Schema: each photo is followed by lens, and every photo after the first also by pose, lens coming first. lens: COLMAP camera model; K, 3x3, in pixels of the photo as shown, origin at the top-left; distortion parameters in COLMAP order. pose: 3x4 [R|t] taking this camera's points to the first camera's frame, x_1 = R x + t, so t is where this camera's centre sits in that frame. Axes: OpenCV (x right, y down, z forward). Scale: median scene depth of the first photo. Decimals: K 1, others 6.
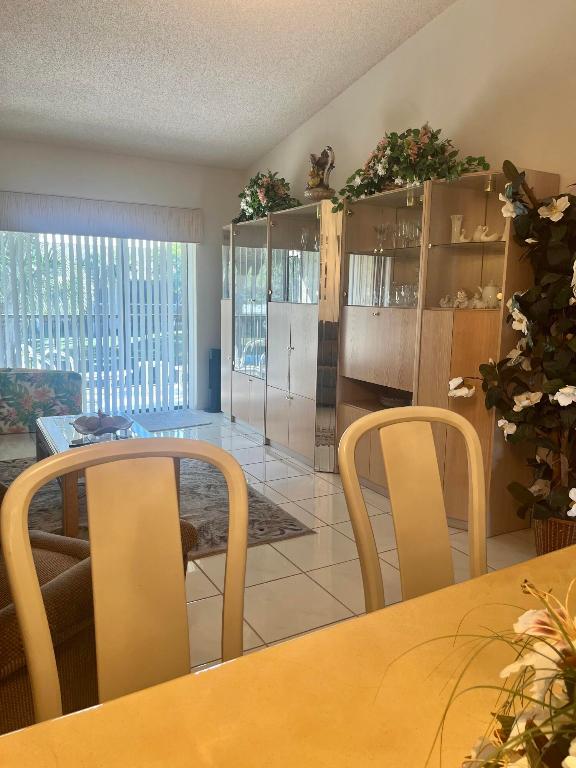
lens RADIAL K [[583.6, 0, 284.9], [0, 583.6, 385.9], [0, 0, 1]] dist [0.044861, -0.004628]
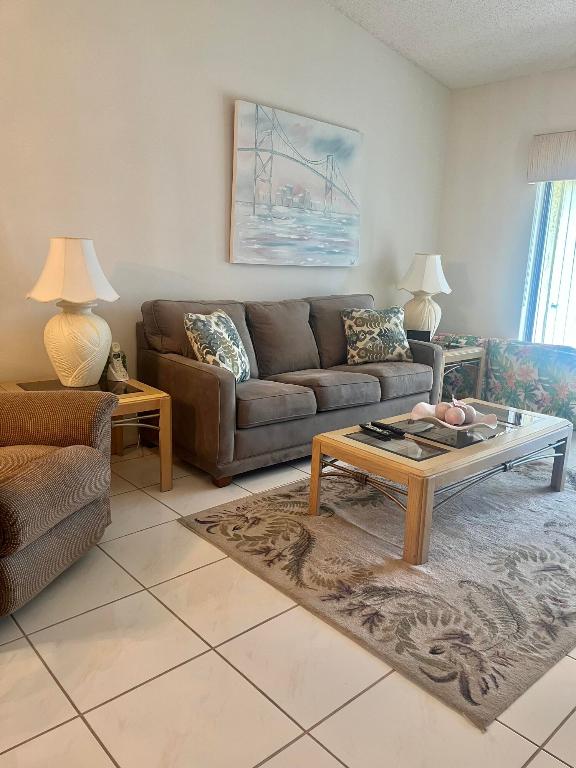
lens RADIAL K [[583.6, 0, 284.9], [0, 583.6, 385.9], [0, 0, 1]] dist [0.044861, -0.004628]
pose [[0.219152, 0.201906, -0.954571, 0.283392], [-0.179722, 0.969967, 0.163902, -0.046579], [0.958996, 0.135638, 0.248857, 0.464411]]
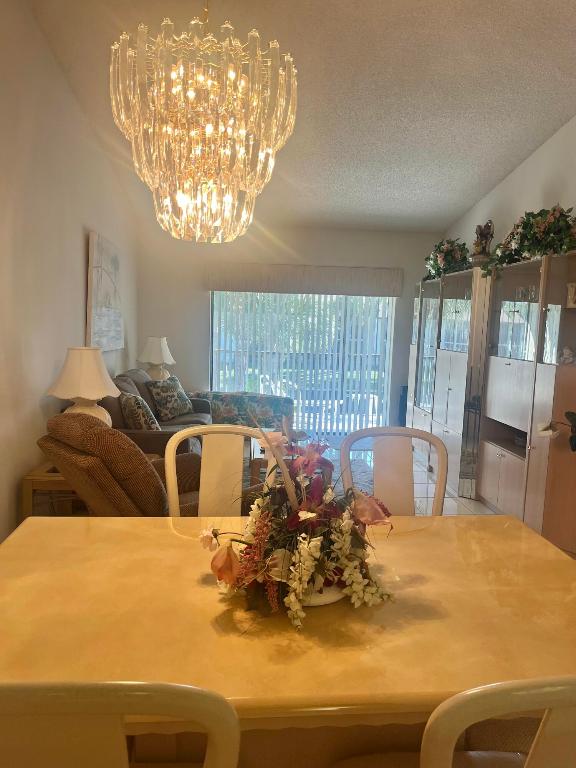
lens RADIAL K [[583.6, 0, 284.9], [0, 583.6, 385.9], [0, 0, 1]] dist [0.044861, -0.004628]
pose [[0.905552, 0.056647, -0.420437, 0.195267], [-0.081764, 0.995769, -0.041943, 0.004693], [0.416282, 0.072358, 0.906352, -0.192735]]
